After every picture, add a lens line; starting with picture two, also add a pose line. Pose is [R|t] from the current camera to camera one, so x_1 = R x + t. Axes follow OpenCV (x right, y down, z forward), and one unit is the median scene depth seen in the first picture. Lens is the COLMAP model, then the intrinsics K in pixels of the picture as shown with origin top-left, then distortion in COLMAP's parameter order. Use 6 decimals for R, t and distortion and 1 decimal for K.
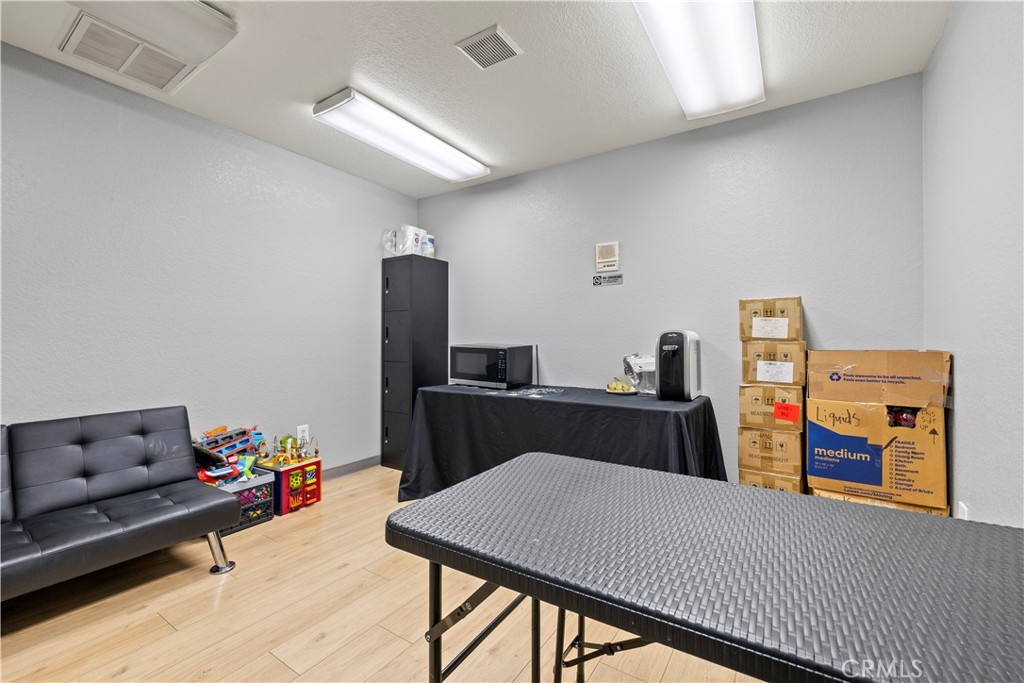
lens RADIAL K [[428.1, 0, 509.7], [0, 428.1, 339.8], [0, 0, 1]] dist [0.001627, 0.000125]
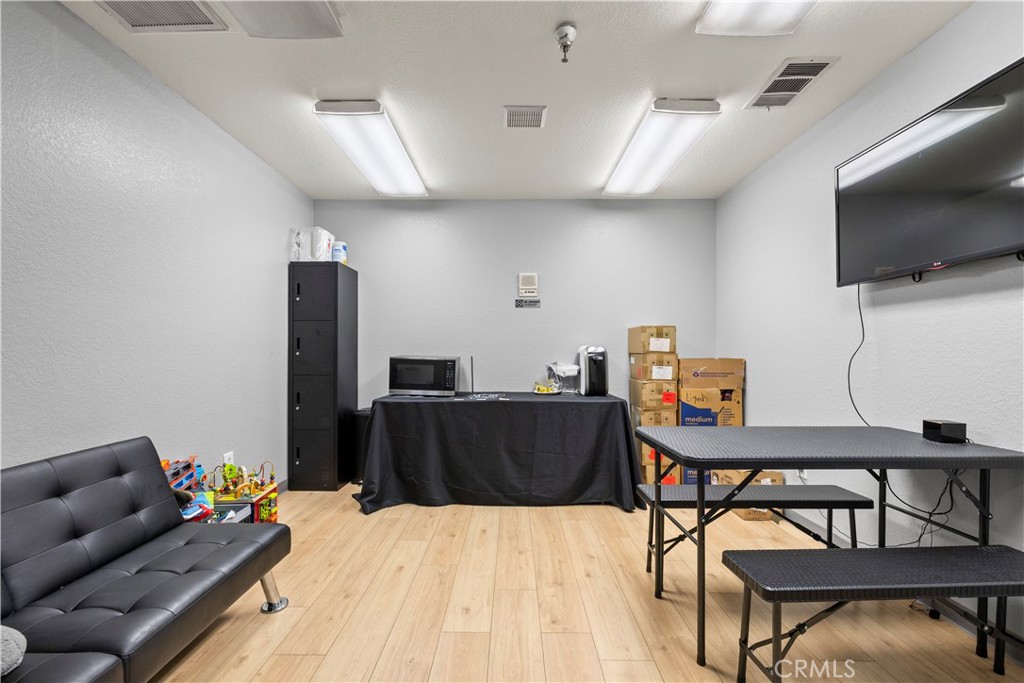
lens RADIAL K [[433.0, 0, 508.8], [0, 433.0, 352.0], [0, 0, 1]] dist [0.002000, 0.000318]
pose [[0.839665, 0.000434, 0.543104, -0.594510], [-0.002618, 0.999991, 0.003250, -0.004109], [-0.543098, -0.004151, 0.839659, -0.024404]]
